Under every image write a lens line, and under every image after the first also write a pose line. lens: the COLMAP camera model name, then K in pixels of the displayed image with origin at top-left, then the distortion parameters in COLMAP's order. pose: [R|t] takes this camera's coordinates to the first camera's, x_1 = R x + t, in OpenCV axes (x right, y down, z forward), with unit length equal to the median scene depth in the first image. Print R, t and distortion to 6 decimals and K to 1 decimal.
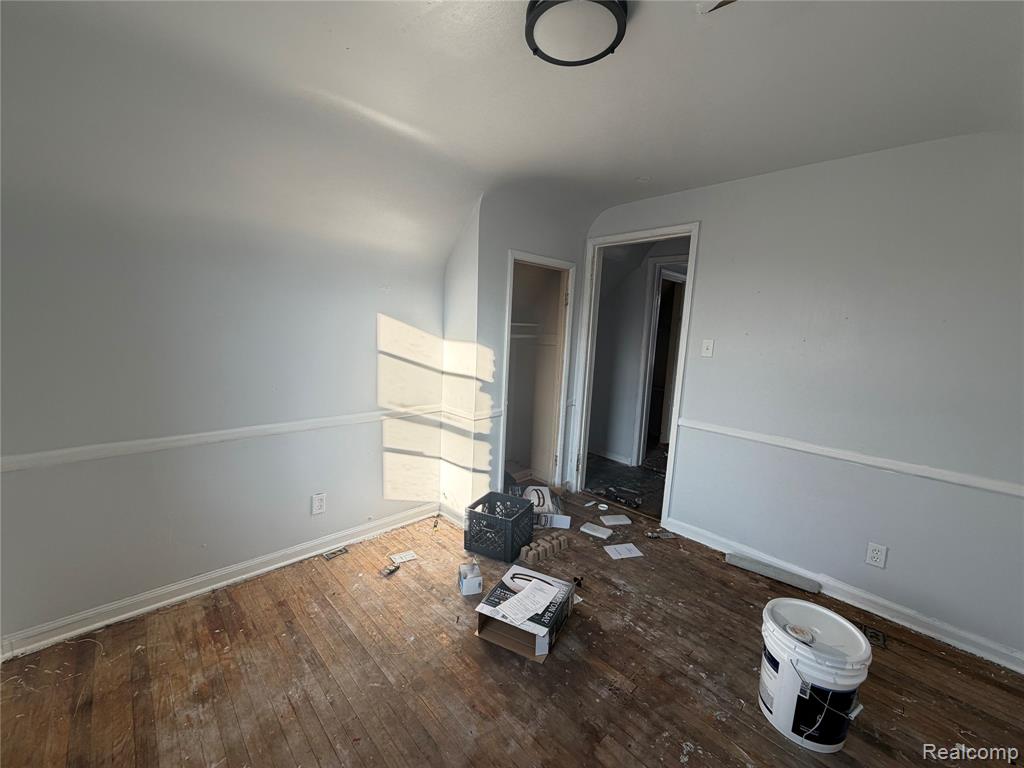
lens RADIAL K [[405.3, 0, 509.5], [0, 405.3, 385.3], [0, 0, 1]] dist [0.002128, 0.000281]
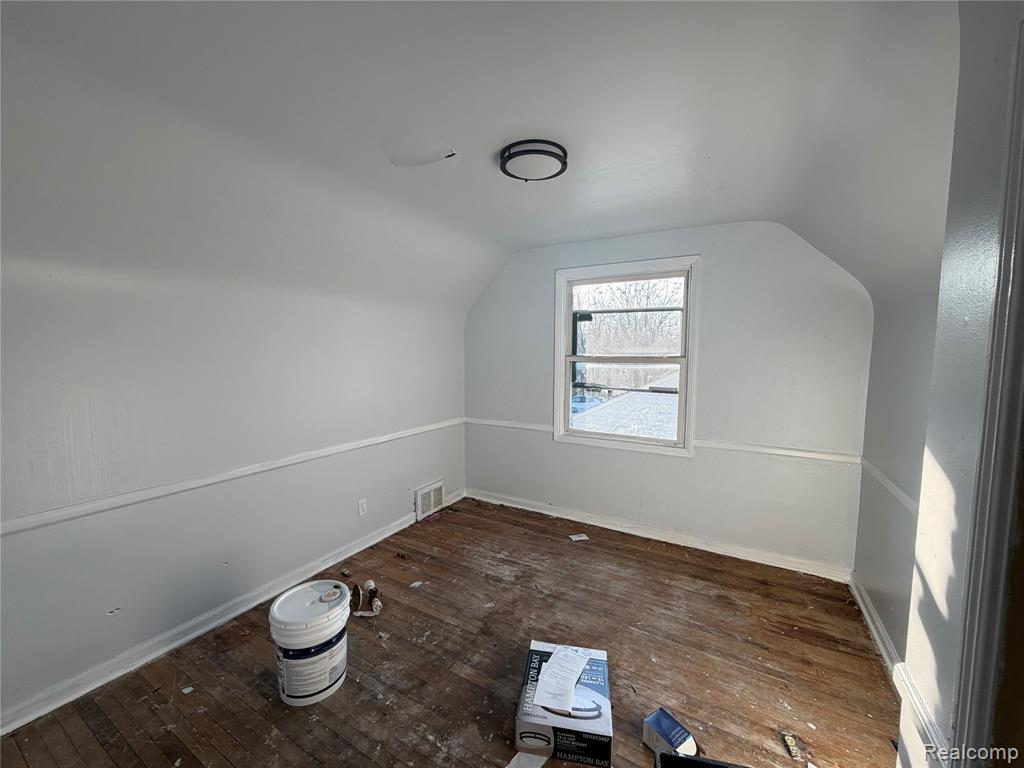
lens RADIAL K [[405.3, 0, 509.5], [0, 405.3, 385.3], [0, 0, 1]] dist [0.002128, 0.000281]
pose [[-0.959457, -0.022902, -0.280922, 0.462255], [-0.085341, 0.973513, 0.212105, -0.283747], [0.268624, 0.227480, -0.935999, 1.830243]]
